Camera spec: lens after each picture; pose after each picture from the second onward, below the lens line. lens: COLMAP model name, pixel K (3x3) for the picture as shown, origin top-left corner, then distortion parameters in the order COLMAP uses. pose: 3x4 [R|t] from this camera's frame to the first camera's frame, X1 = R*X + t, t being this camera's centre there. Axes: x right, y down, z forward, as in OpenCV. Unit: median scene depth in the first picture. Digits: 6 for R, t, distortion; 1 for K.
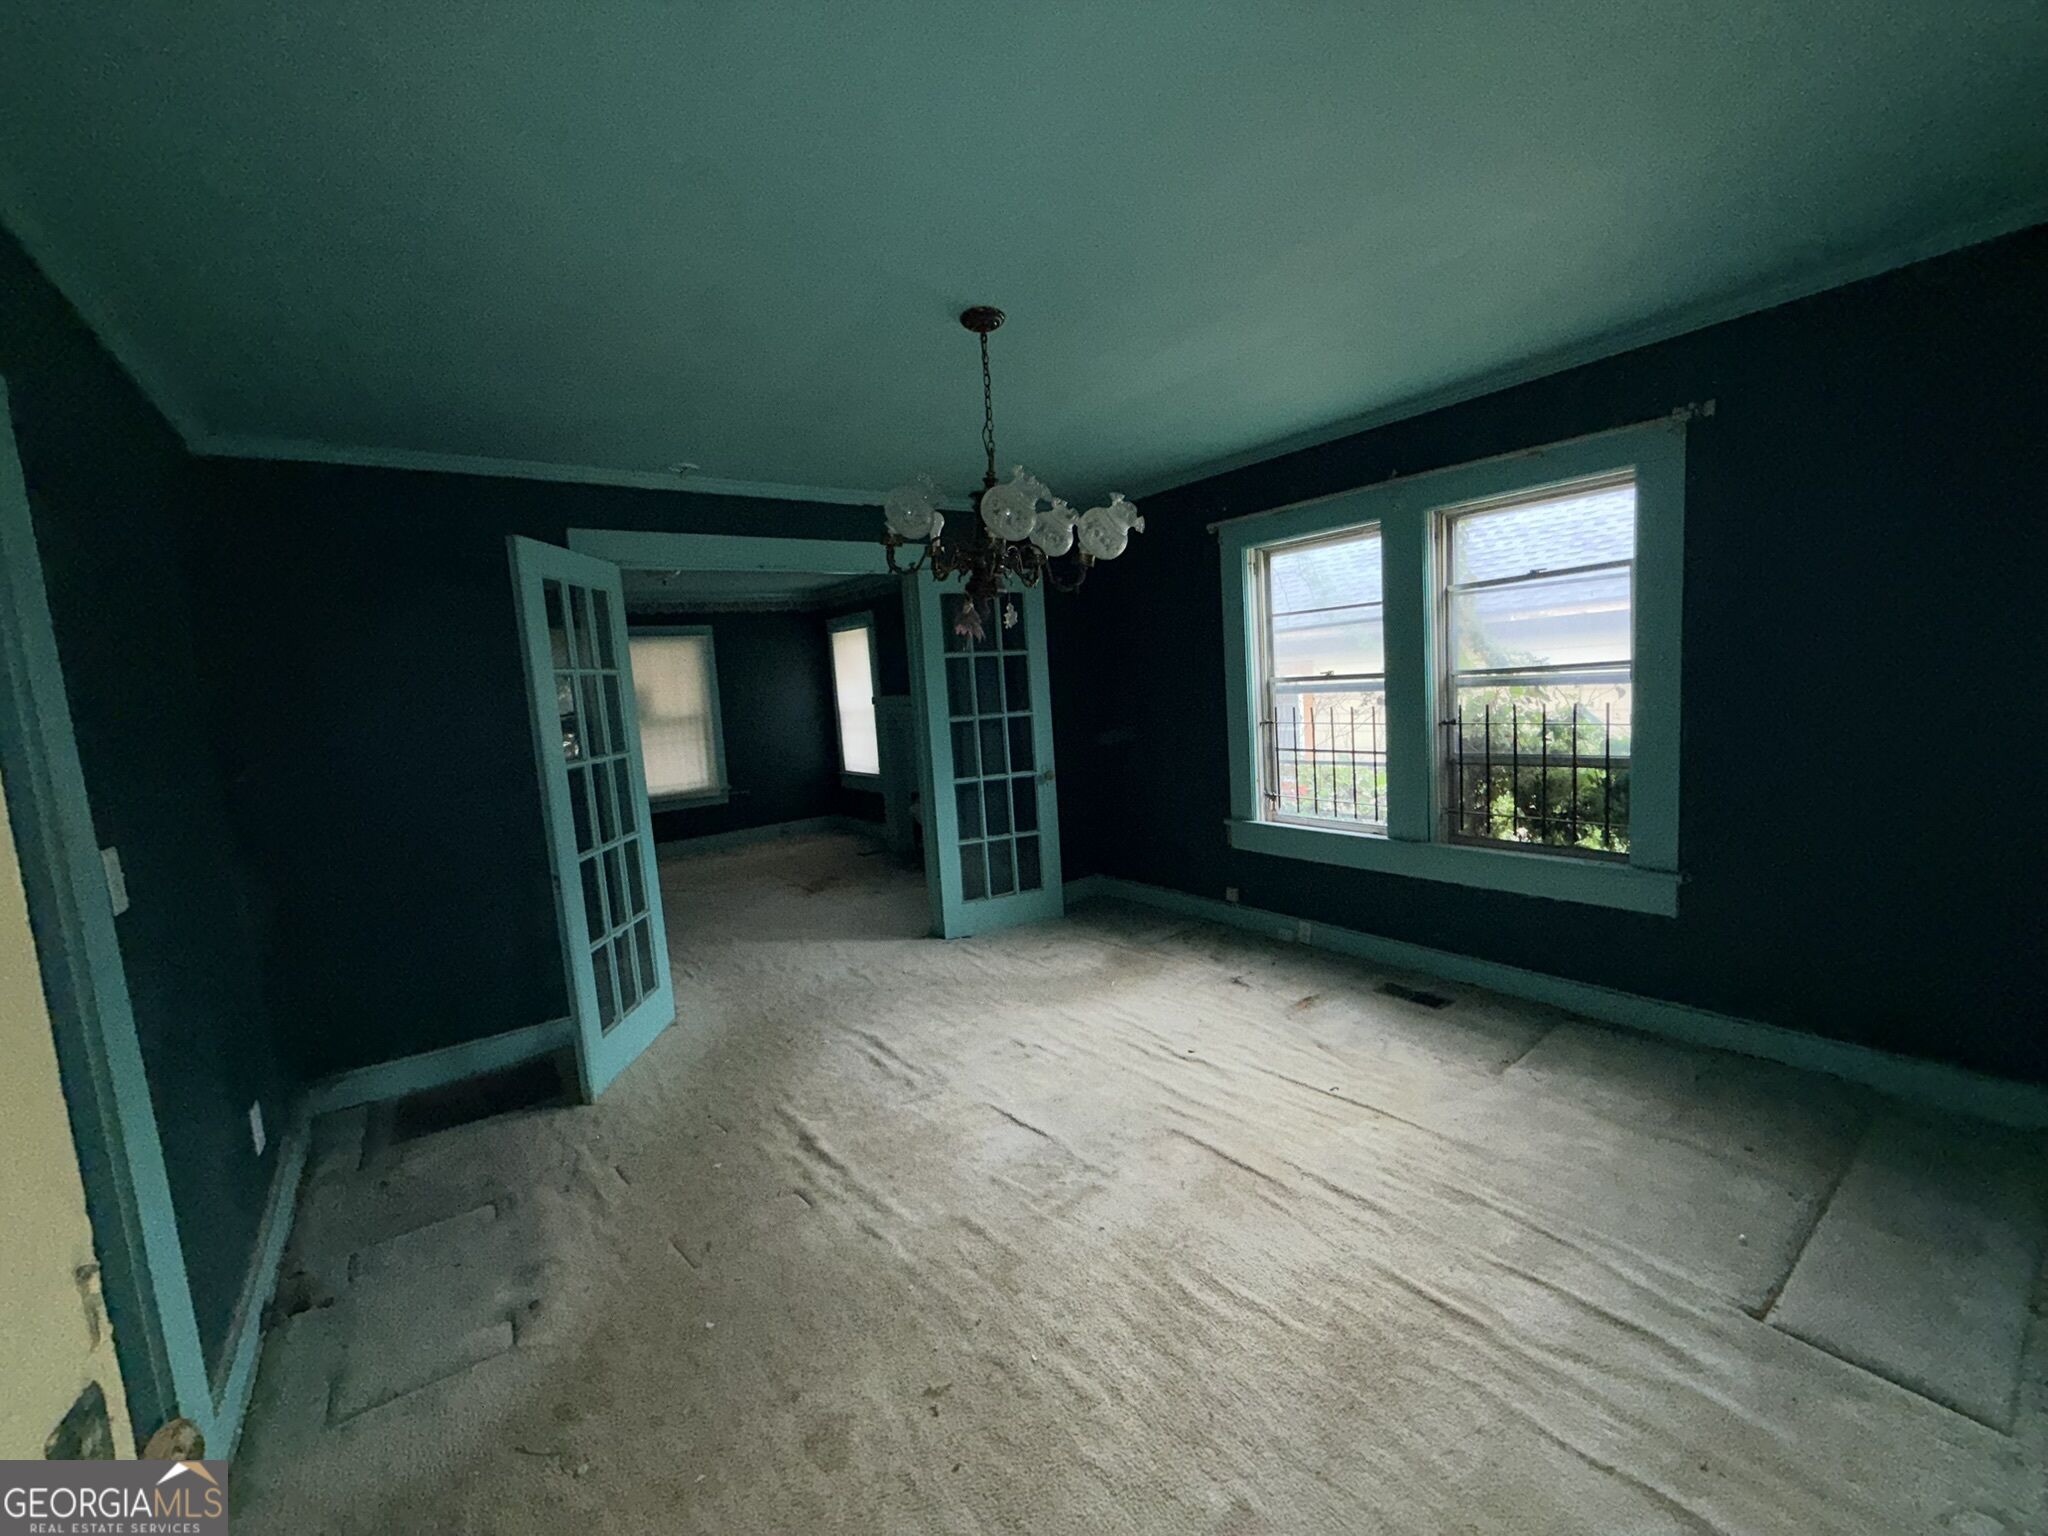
lens RADIAL K [[815.3, 0, 1020.6], [0, 815.3, 767.0], [0, 0, 1]] dist [0.001772, 0.000157]
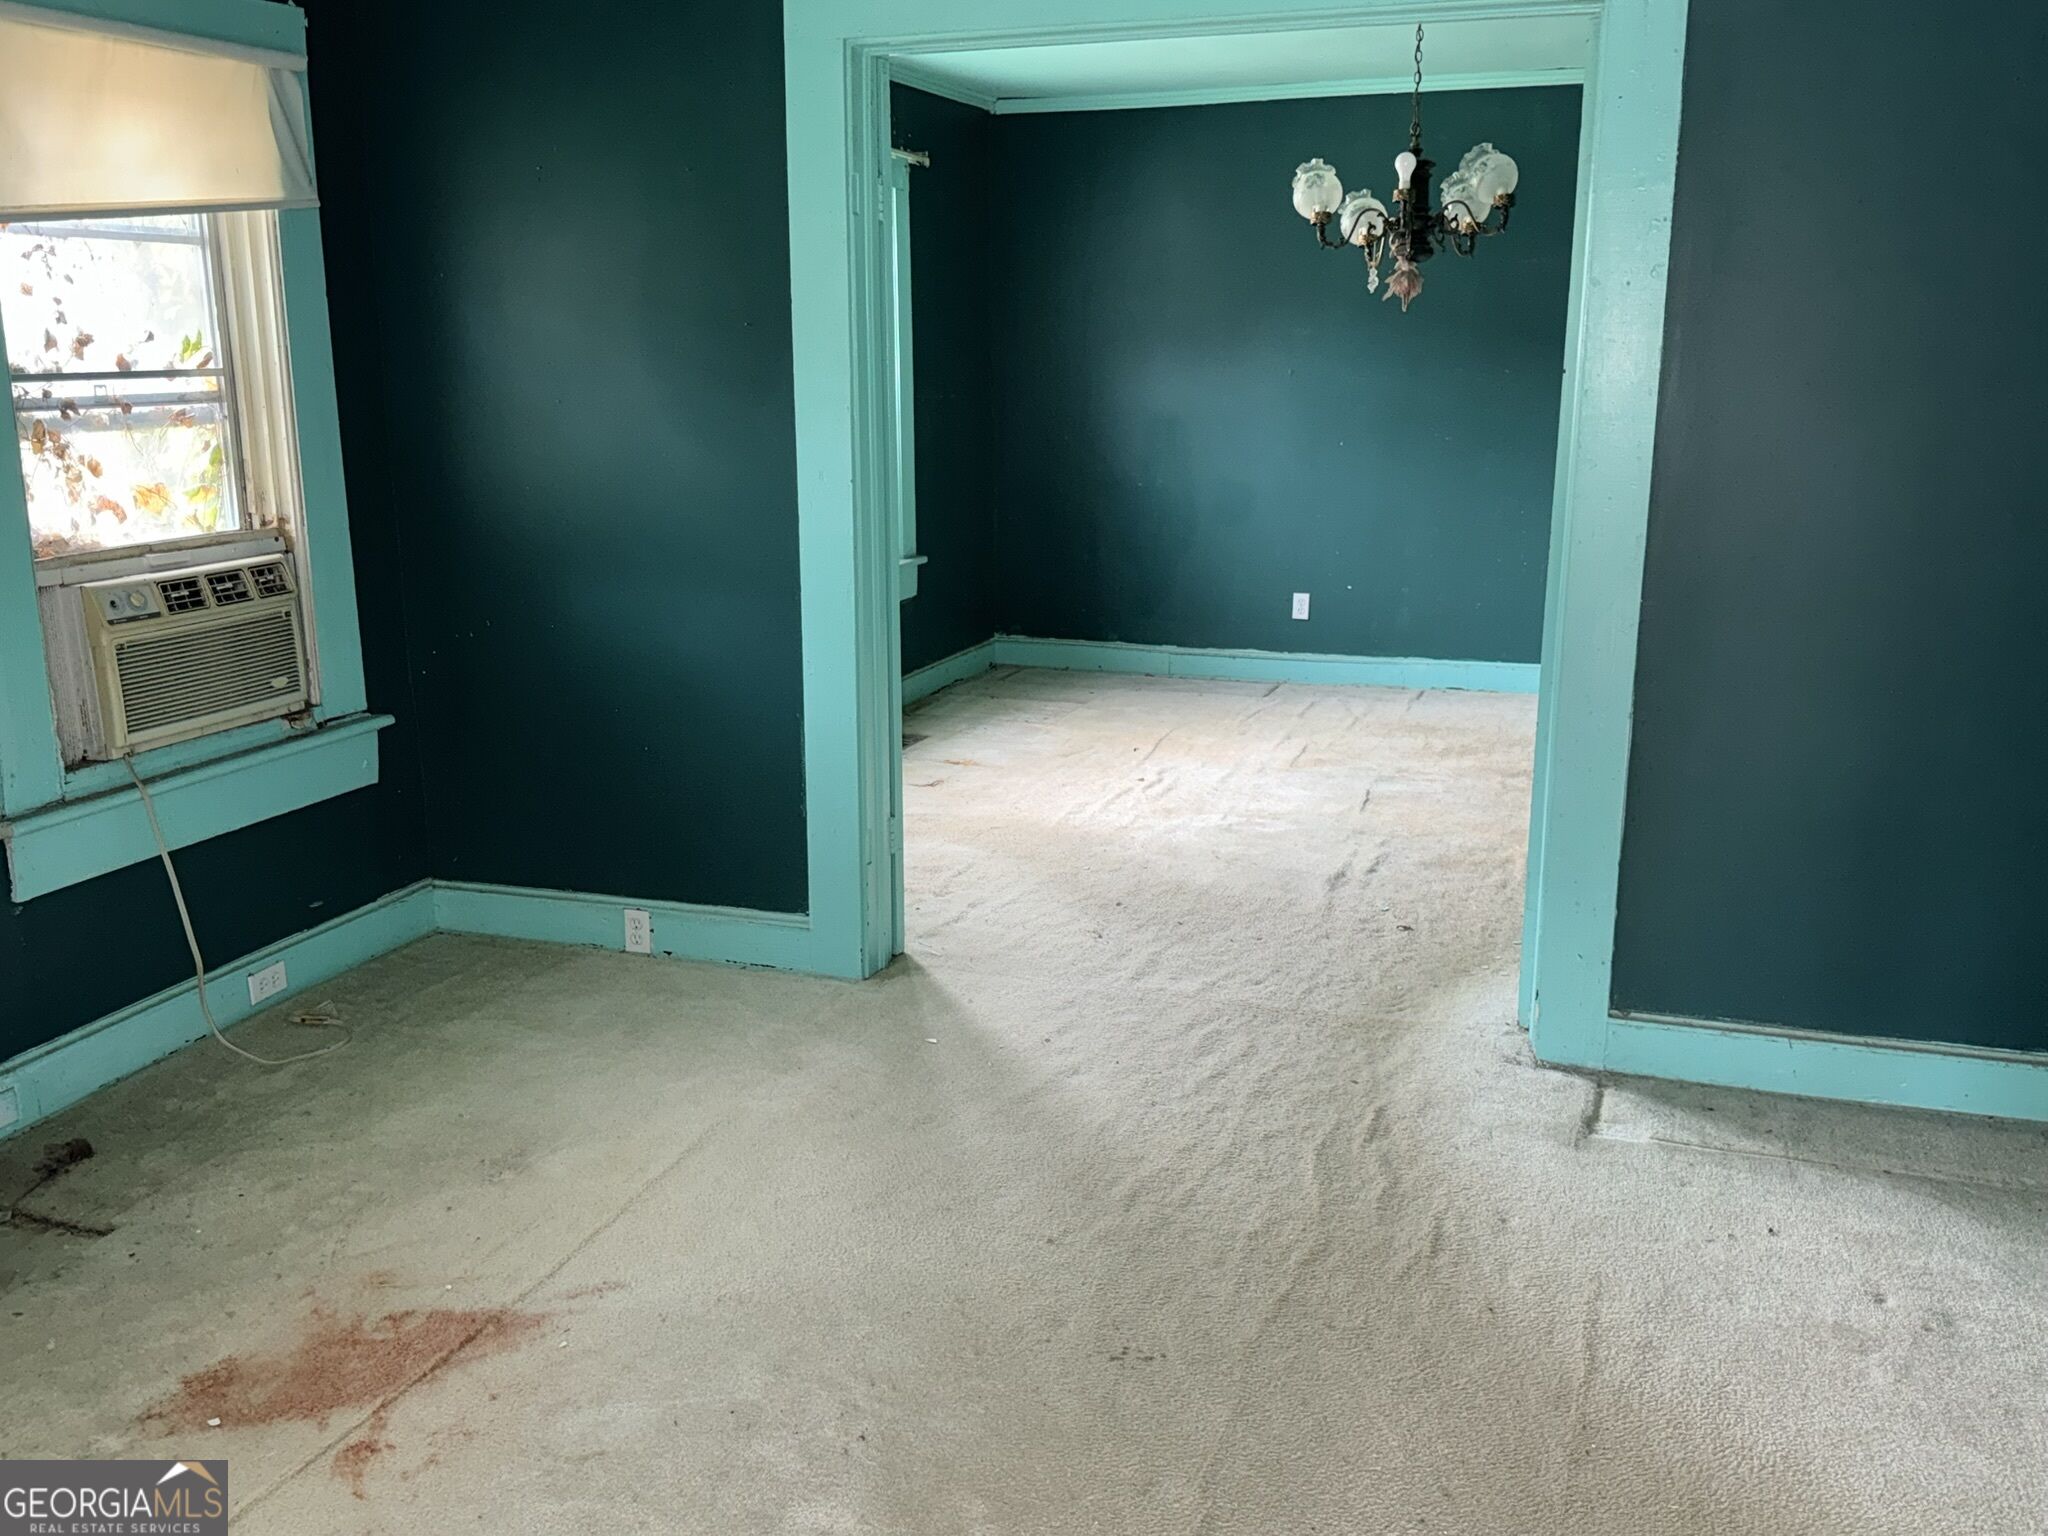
lens RADIAL K [[1793.7, 0, 1020.5], [0, 1793.7, 773.2], [0, 0, 1]] dist [0.139447, -0.258167]
pose [[-0.554353, -0.123631, 0.823048, -1.248396], [0.131937, 0.963347, 0.233569, -0.132456], [-0.821758, 0.238070, -0.517723, 1.962390]]
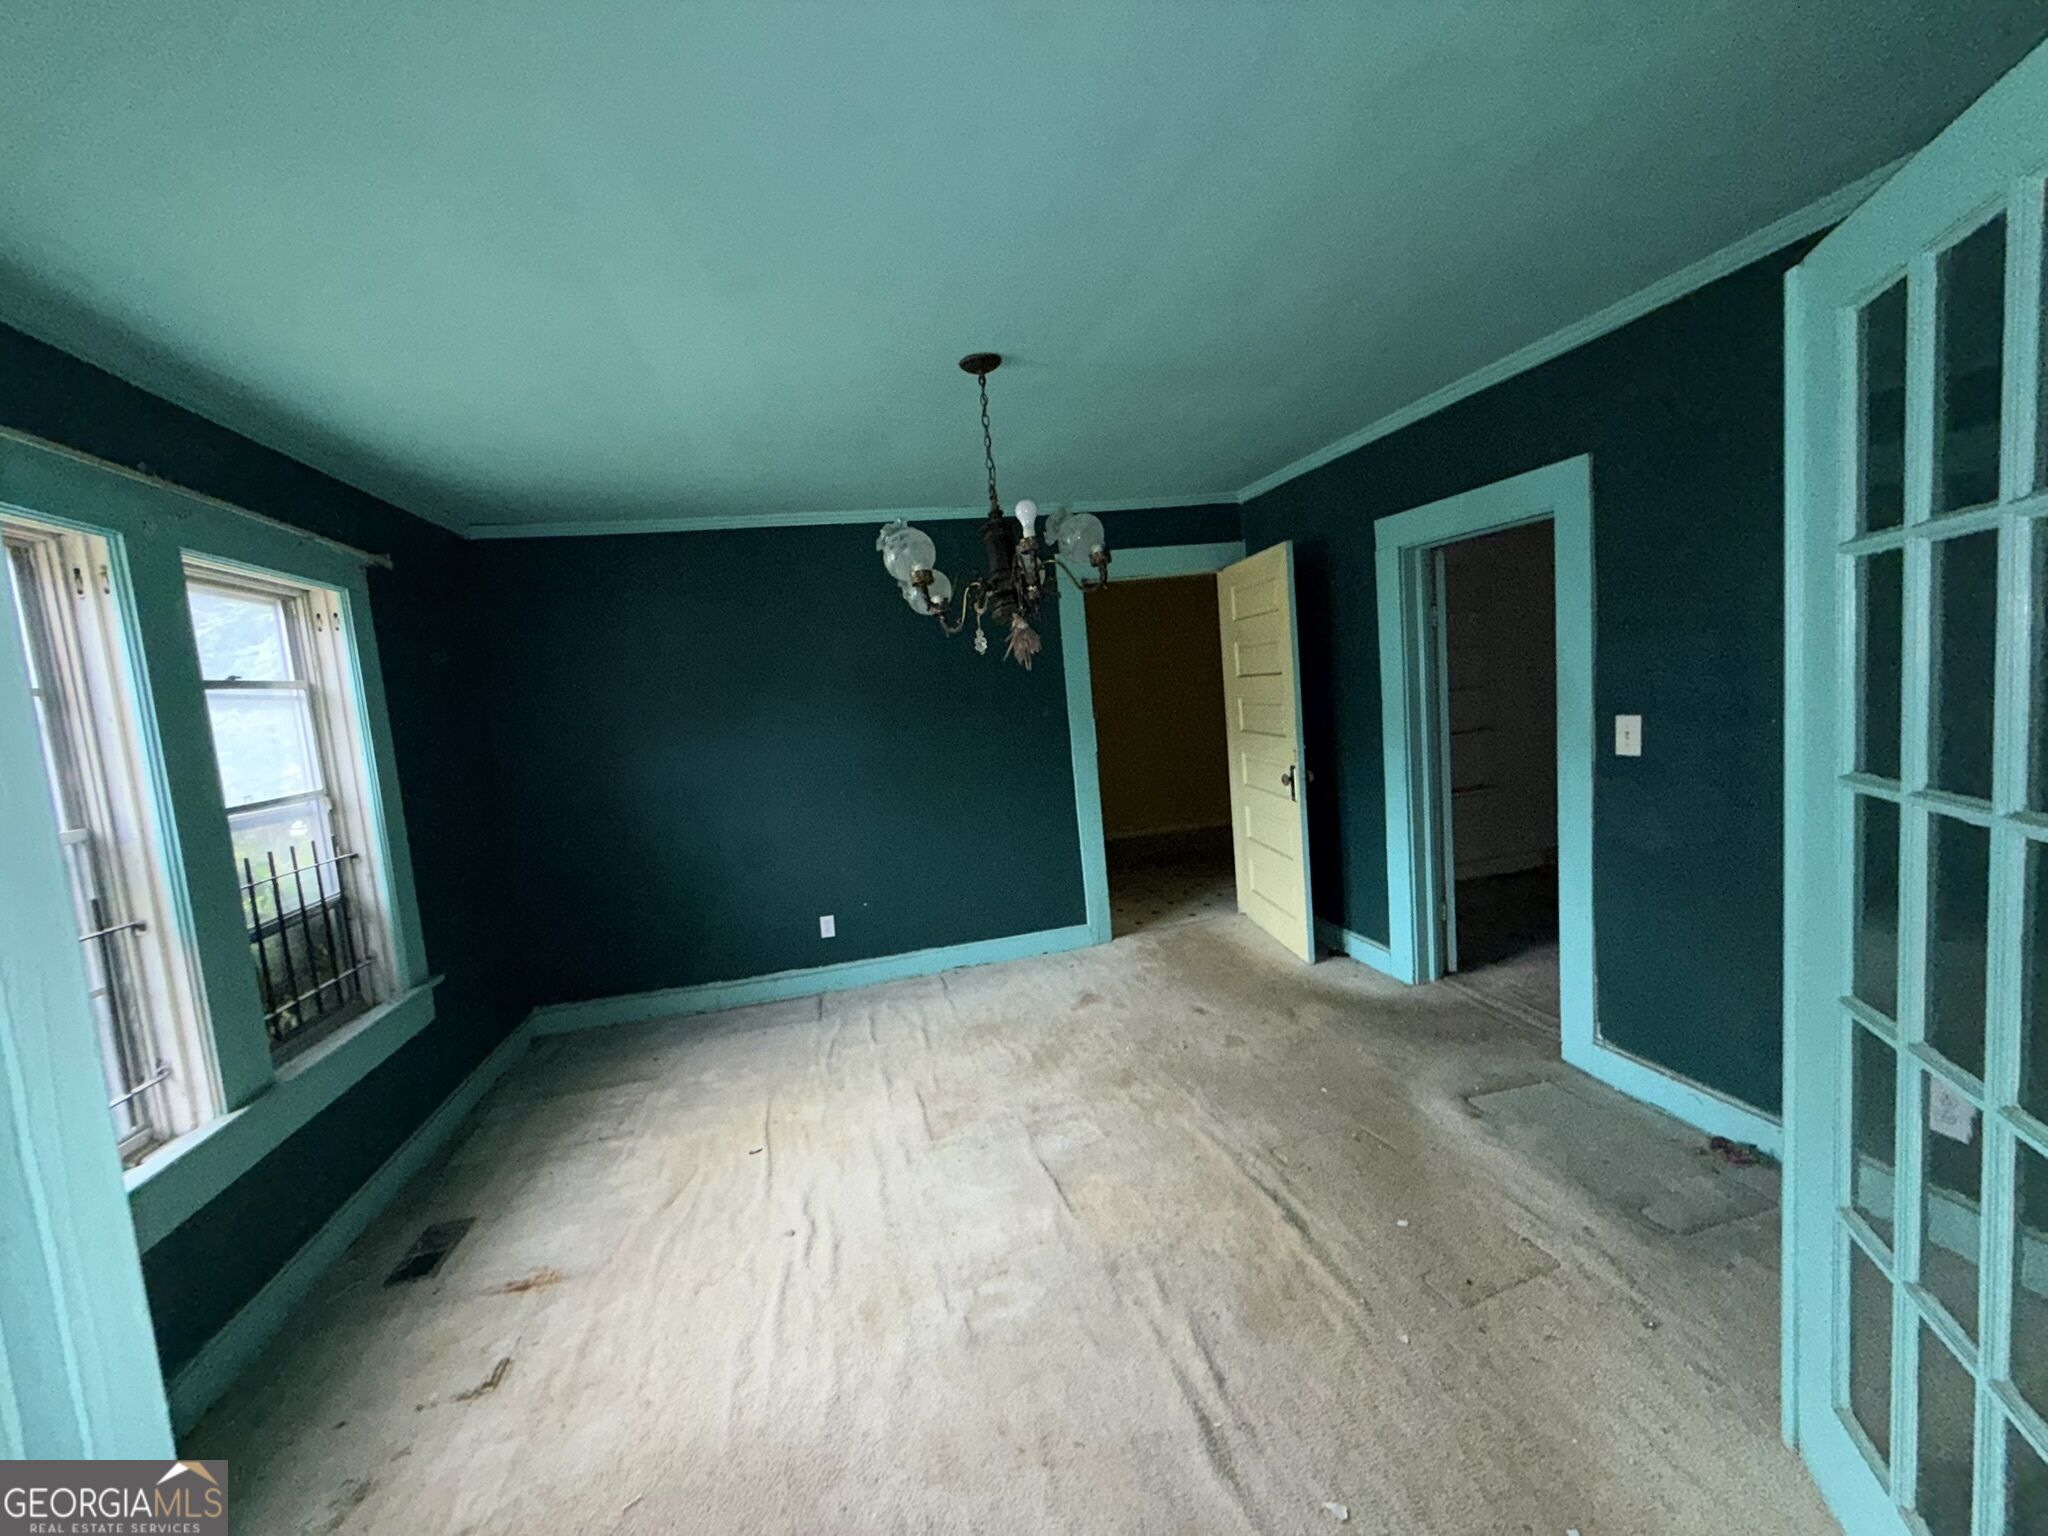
lens RADIAL K [[816.2, 0, 1023.5], [0, 816.2, 767.1], [0, 0, 1]] dist [-0.001320, 0.000180]
pose [[-0.908159, 0.110343, 0.403821, -0.310503], [0.190612, 0.967833, 0.164214, -0.139577], [-0.372712, 0.226106, -0.899979, 1.372246]]
